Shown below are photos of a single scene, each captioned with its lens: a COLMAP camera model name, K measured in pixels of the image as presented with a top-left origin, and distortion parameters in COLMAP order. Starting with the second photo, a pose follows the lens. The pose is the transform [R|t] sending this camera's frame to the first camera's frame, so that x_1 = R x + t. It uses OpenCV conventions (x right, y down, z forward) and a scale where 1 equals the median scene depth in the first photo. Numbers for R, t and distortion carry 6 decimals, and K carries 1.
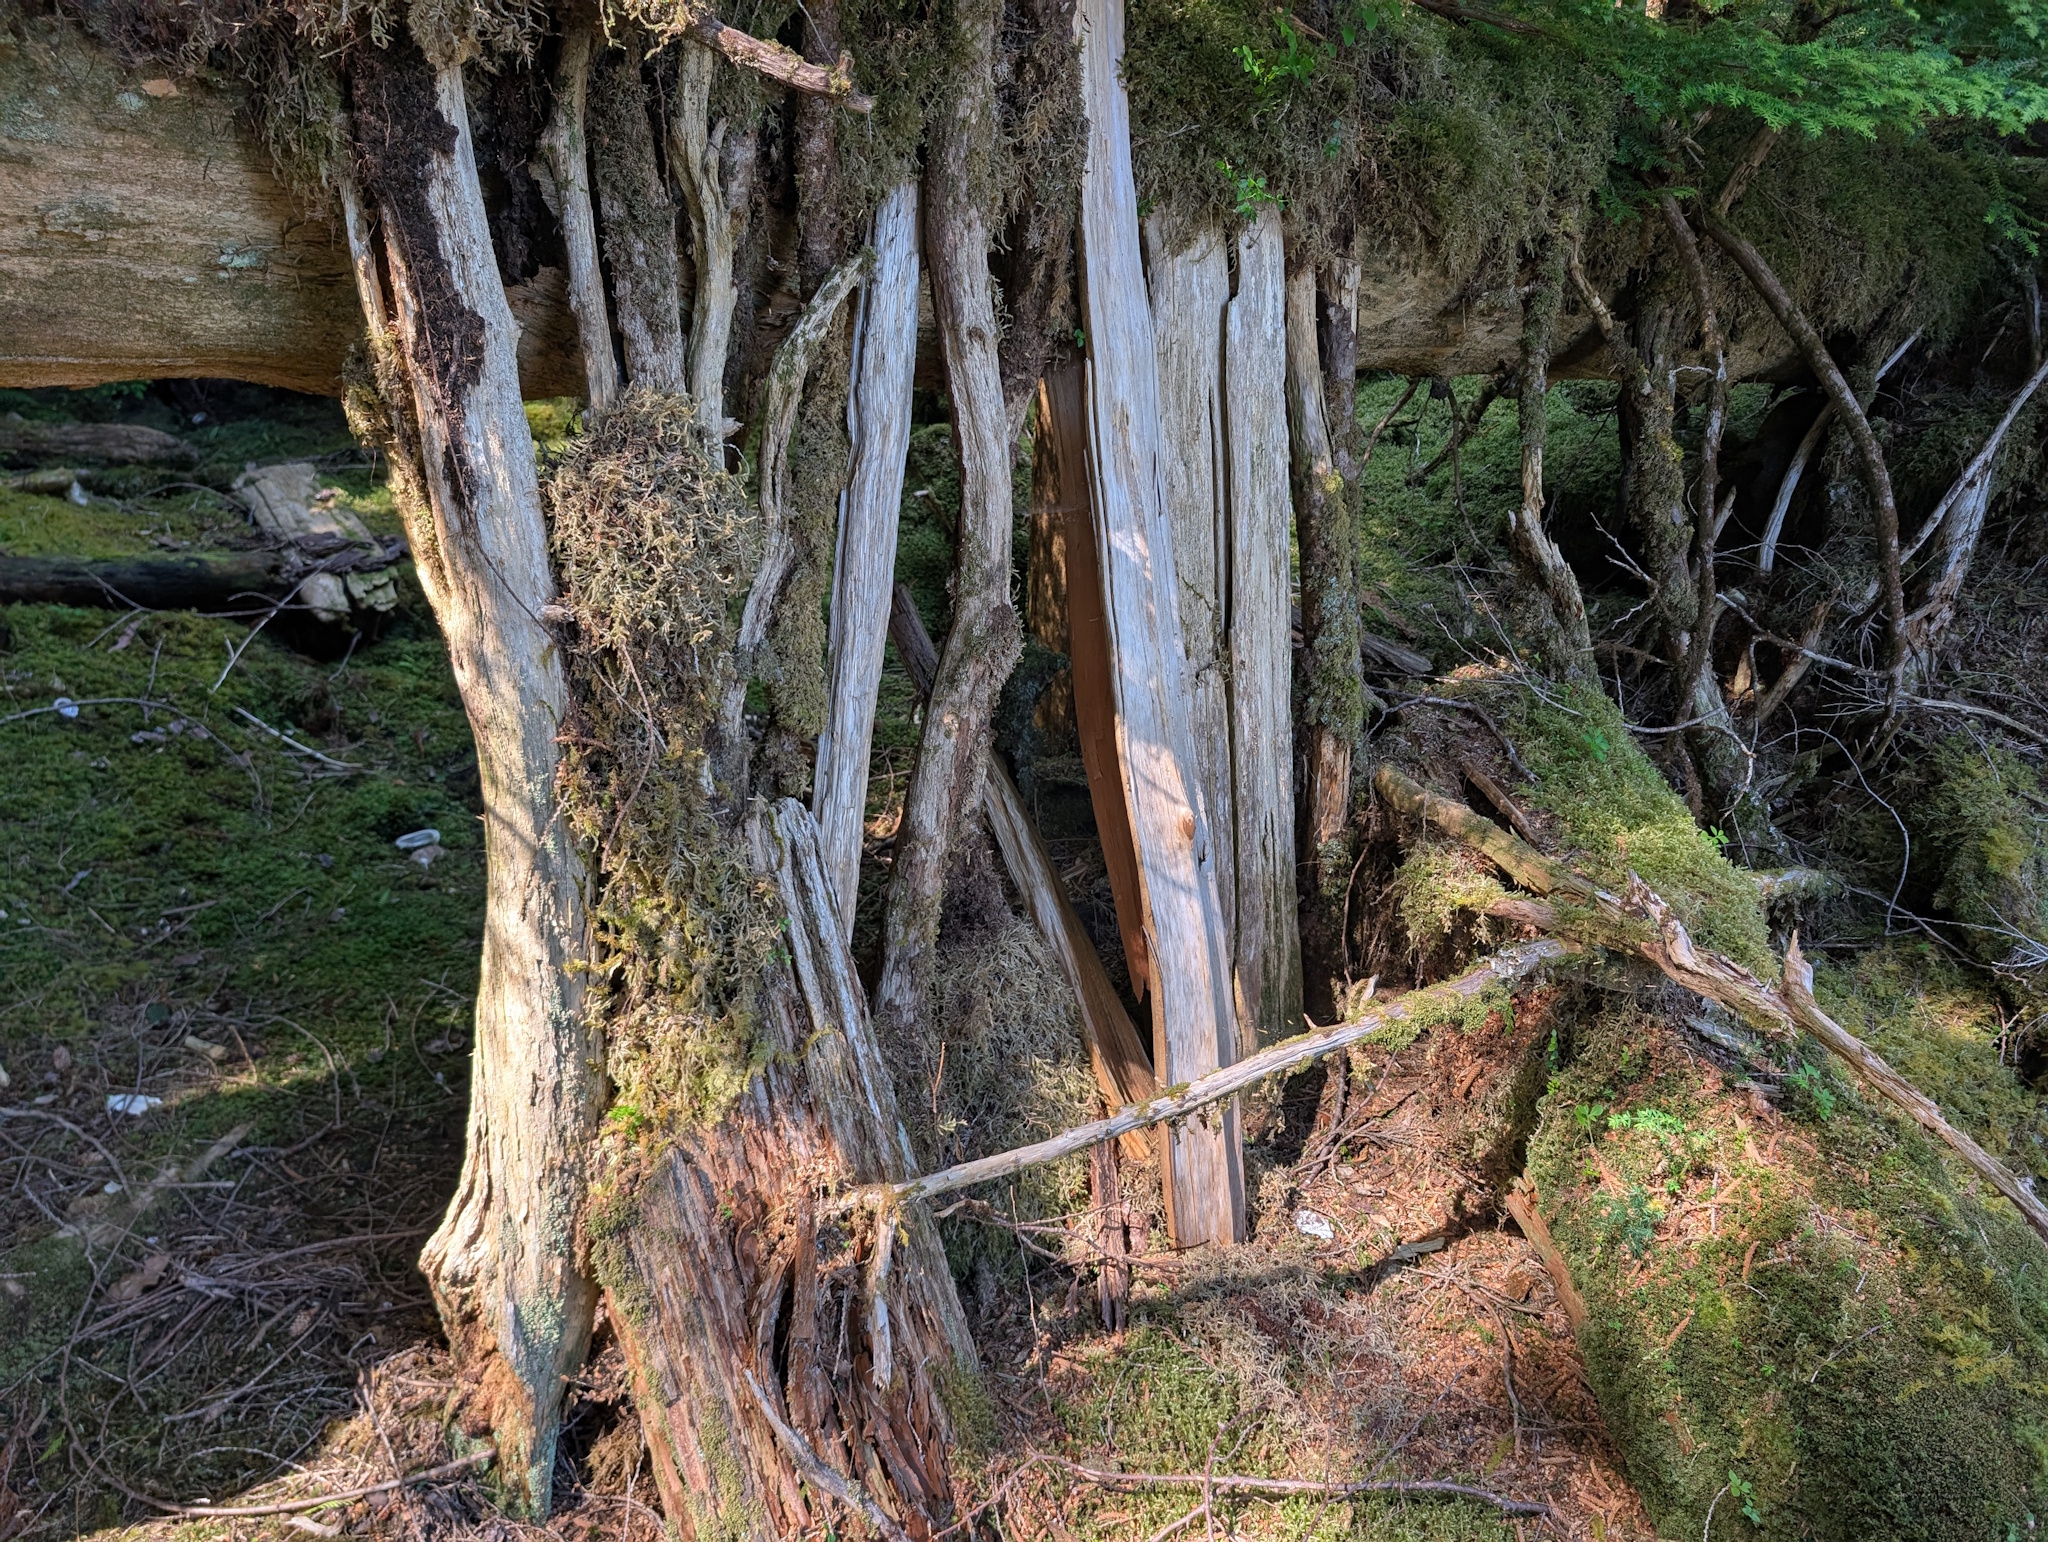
lens RADIAL K [[1459.8, 0, 1018.3], [0, 1459.8, 763.8], [0, 0, 1]] dist [0.008469, 0.005073]
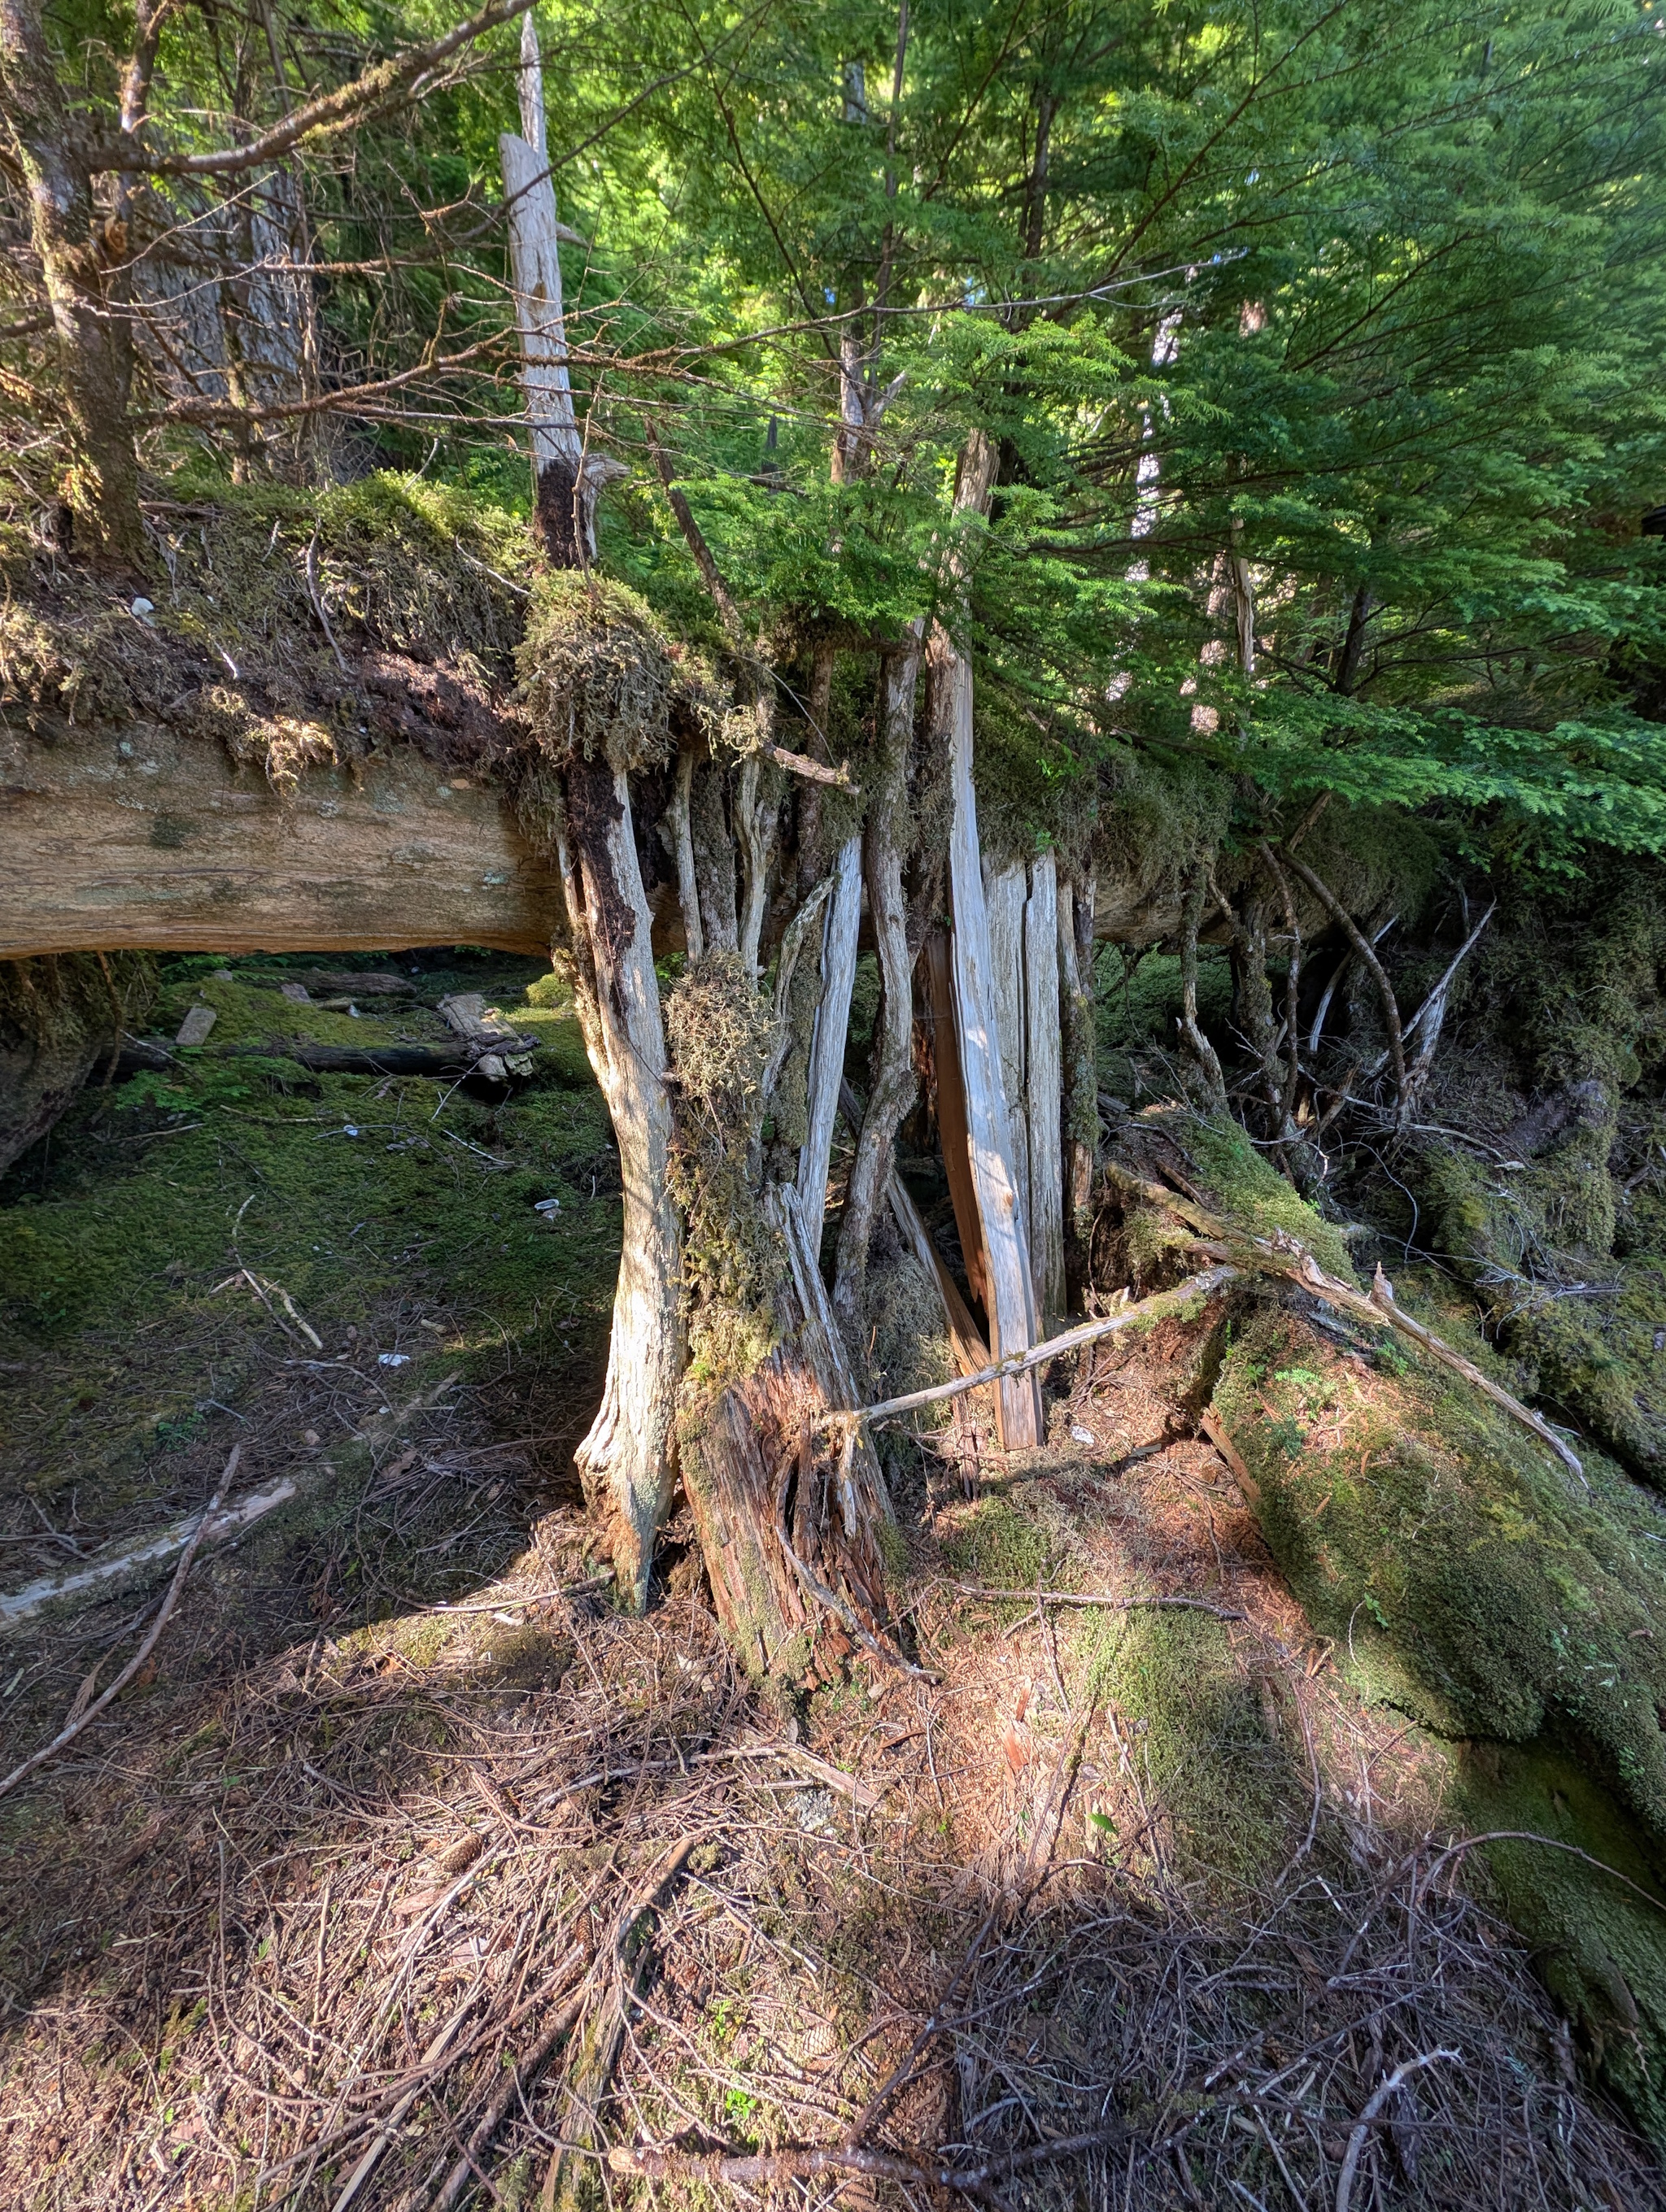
lens RADIAL K [[786.3, 0, 744.0], [0, 786.3, 1106.8], [0, 0, 1]] dist [0.026547, -0.009685]
pose [[0.999919, -0.001111, -0.012667, -0.191125], [0.000290, 0.997905, -0.064689, -0.005489], [0.012712, 0.064680, 0.997825, 0.057884]]
